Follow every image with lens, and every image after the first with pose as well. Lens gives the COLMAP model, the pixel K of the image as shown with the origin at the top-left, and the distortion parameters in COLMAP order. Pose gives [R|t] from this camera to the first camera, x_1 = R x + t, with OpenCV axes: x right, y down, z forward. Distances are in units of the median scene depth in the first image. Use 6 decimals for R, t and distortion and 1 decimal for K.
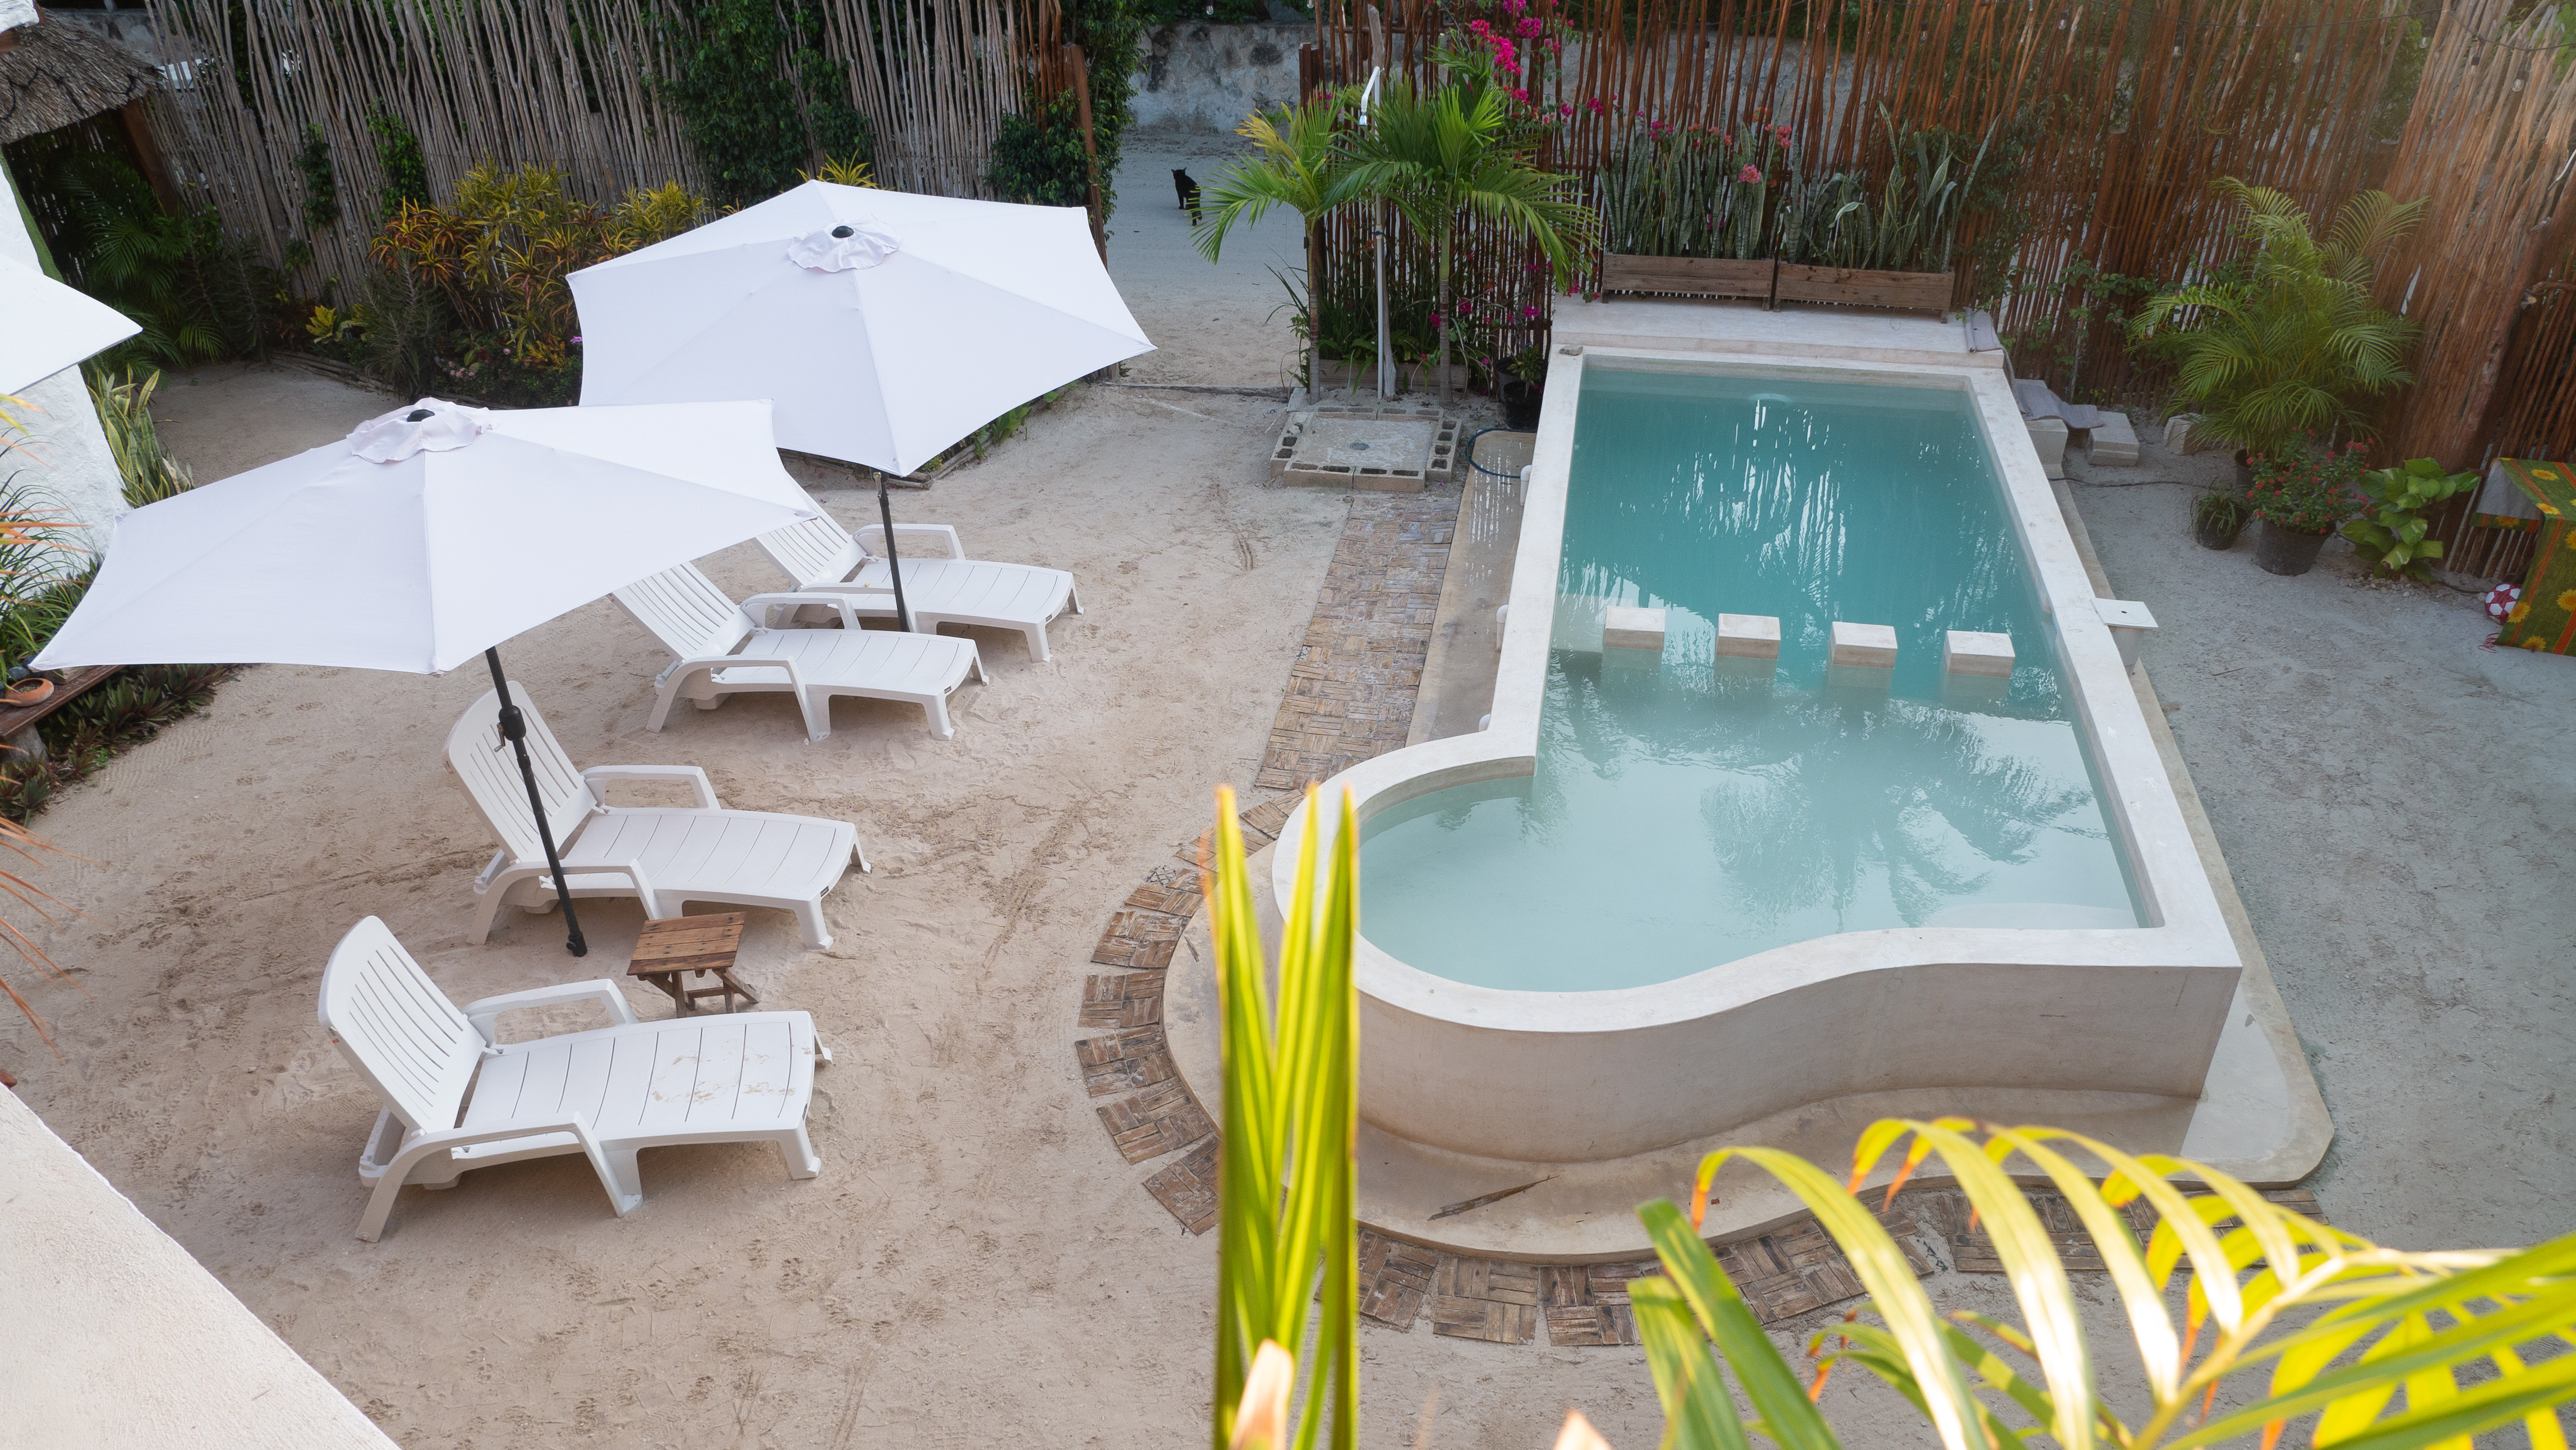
lens RADIAL K [[1877.3, 0, 1288.0], [0, 1877.3, 725.0], [0, 0, 1]] dist [-0.047520, 0.038793]
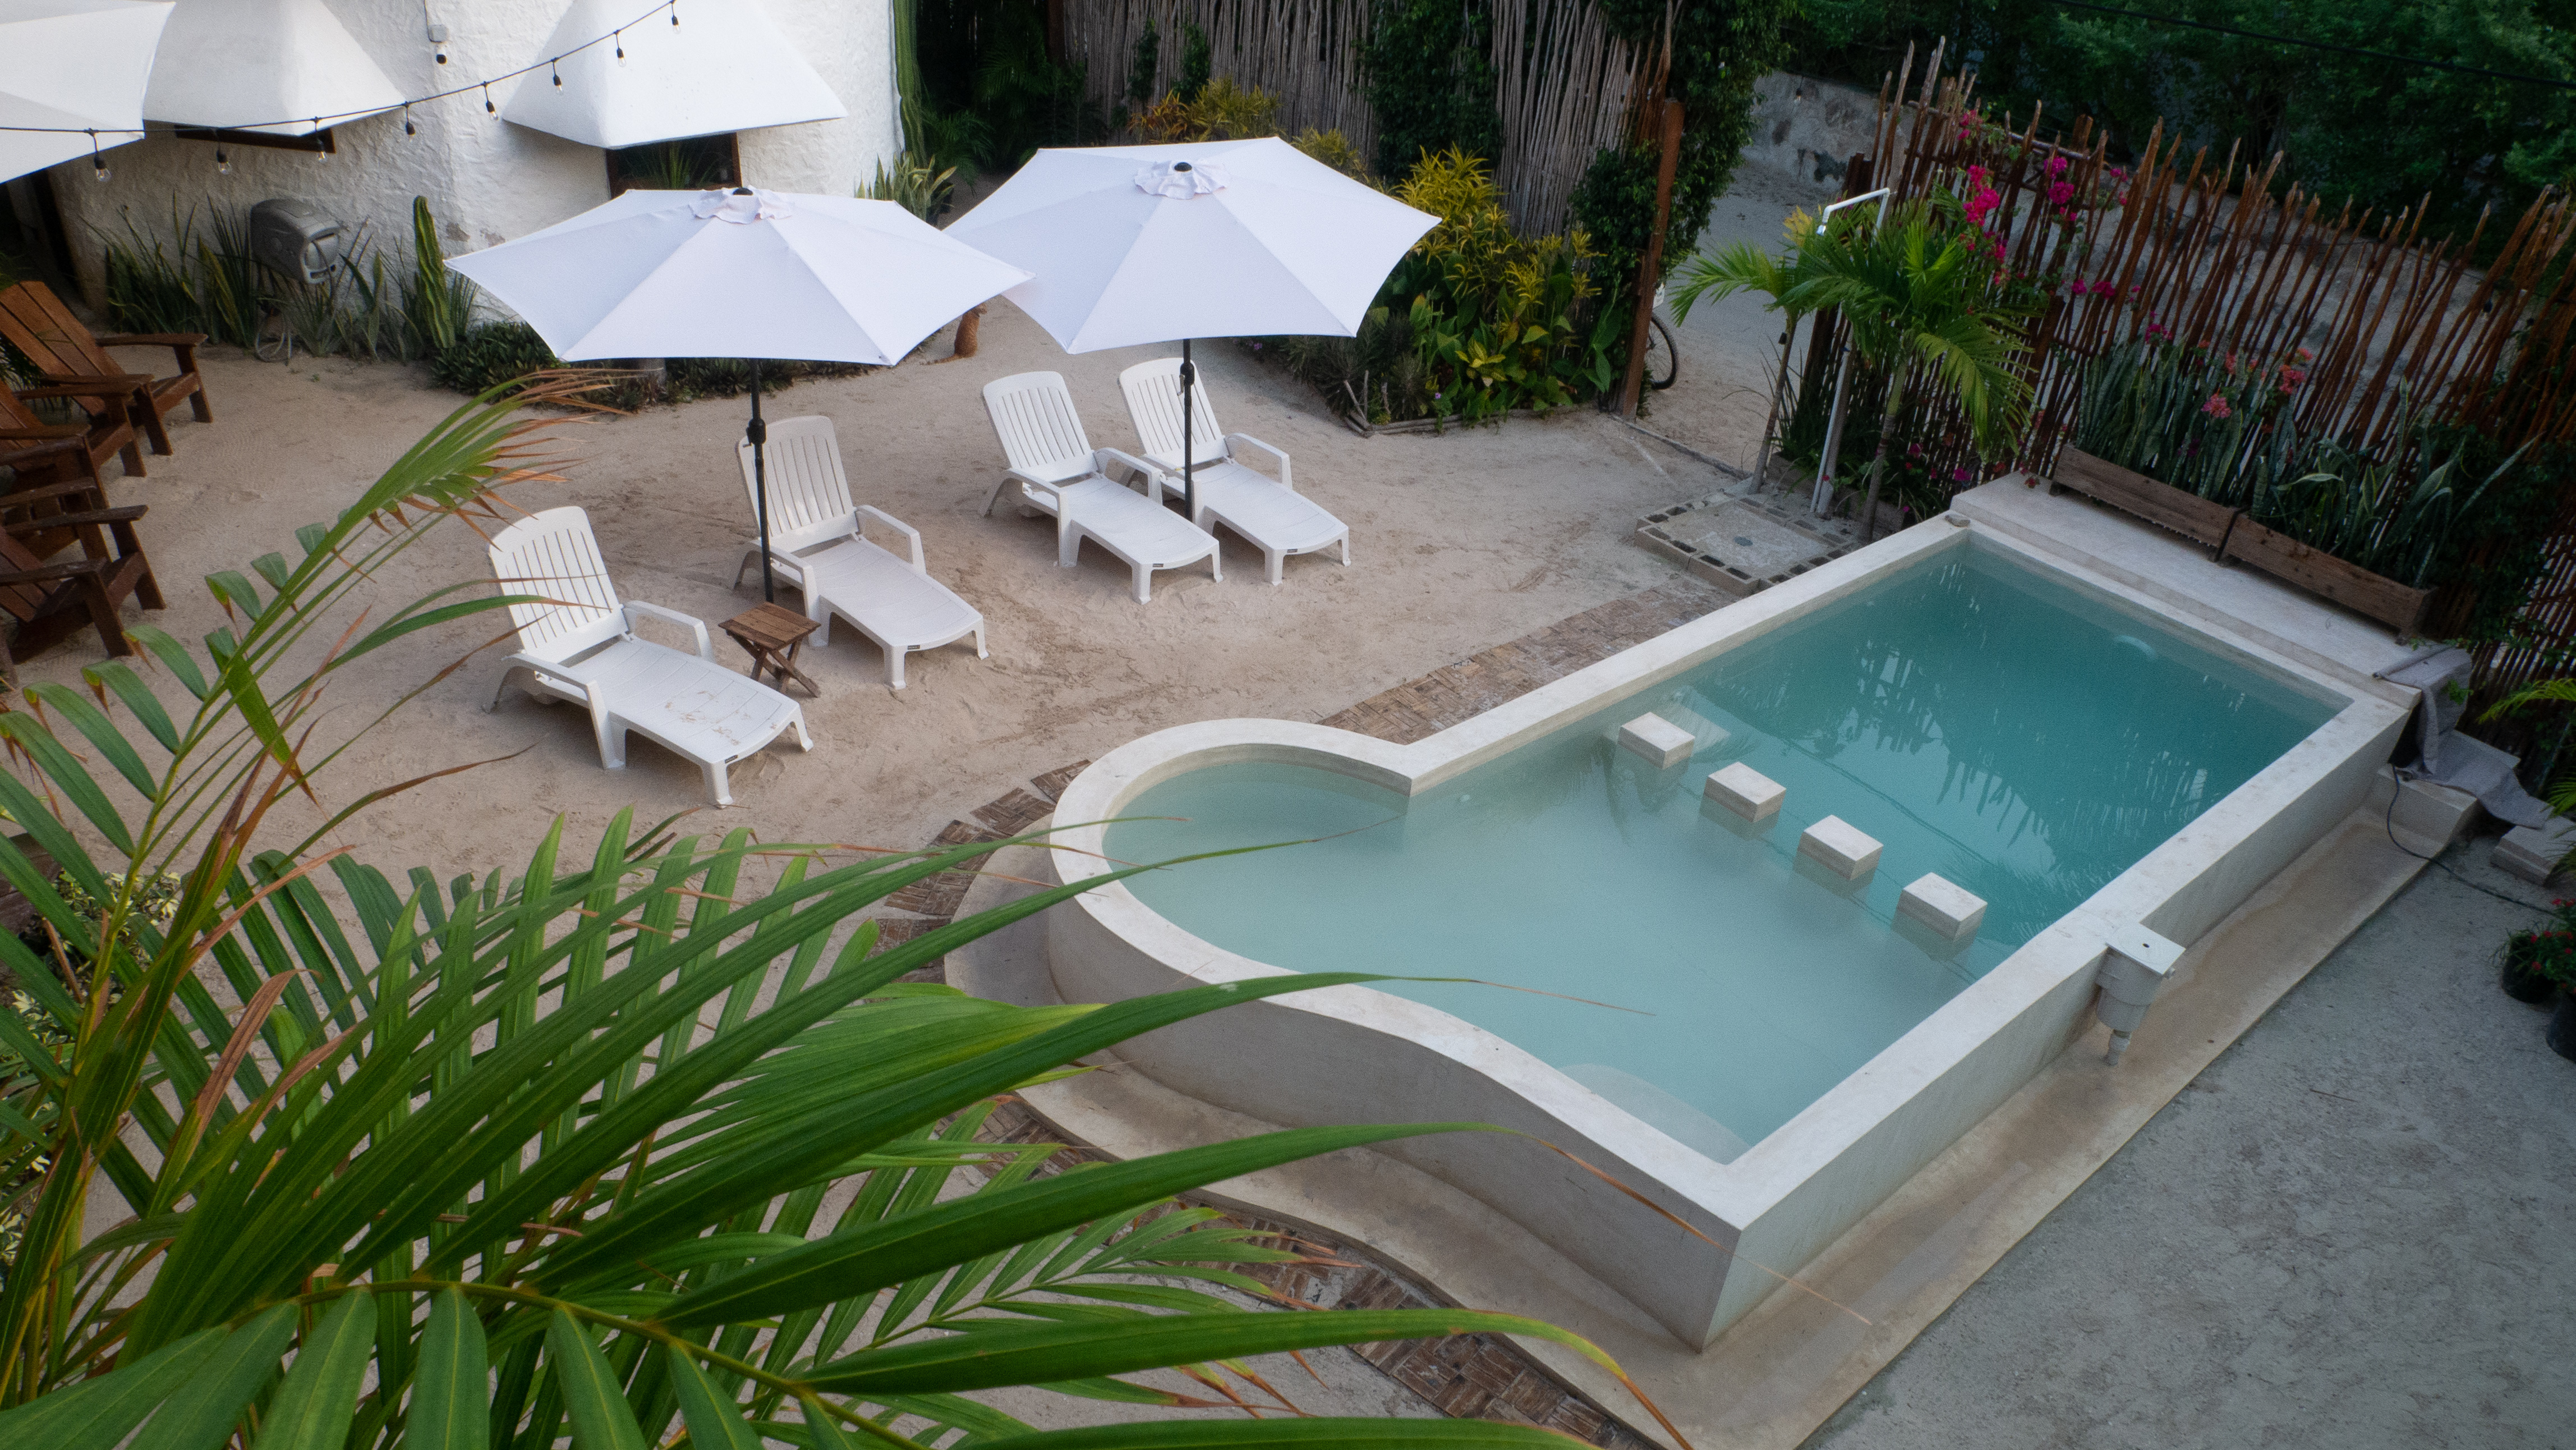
lens RADIAL K [[1877.3, 0, 1288.0], [0, 1877.3, 725.0], [0, 0, 1]] dist [-0.047520, 0.038793]
pose [[0.781670, 0.396674, -0.481291, 0.430625], [-0.405128, 0.909645, 0.091746, -0.060548], [0.474197, 0.123269, 0.871746, 0.022427]]
